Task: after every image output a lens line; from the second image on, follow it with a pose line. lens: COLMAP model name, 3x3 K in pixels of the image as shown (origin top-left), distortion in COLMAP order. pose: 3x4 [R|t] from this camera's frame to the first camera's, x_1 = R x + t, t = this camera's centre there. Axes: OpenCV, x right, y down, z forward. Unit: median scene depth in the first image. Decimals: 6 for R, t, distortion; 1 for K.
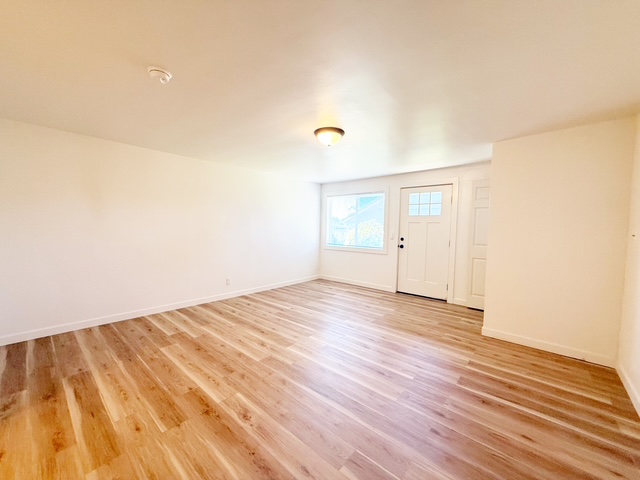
lens RADIAL K [[255.3, 0, 317.1], [0, 255.3, 240.3], [0, 0, 1]] dist [-0.001713, 0.000645]
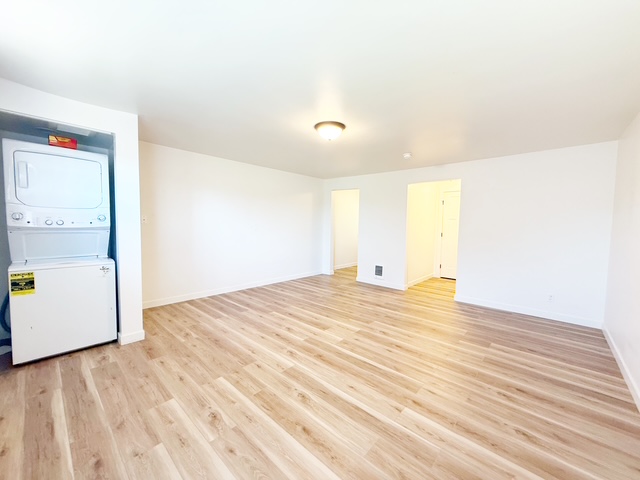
lens RADIAL K [[255.3, 0, 318.0], [0, 255.3, 236.1], [0, 0, 1]] dist [-0.001713, 0.000645]
pose [[-0.999226, -0.036956, 0.013440, 0.055523], [-0.035268, 0.993373, 0.109388, -0.090386], [-0.017394, 0.108829, -0.993908, 1.758767]]
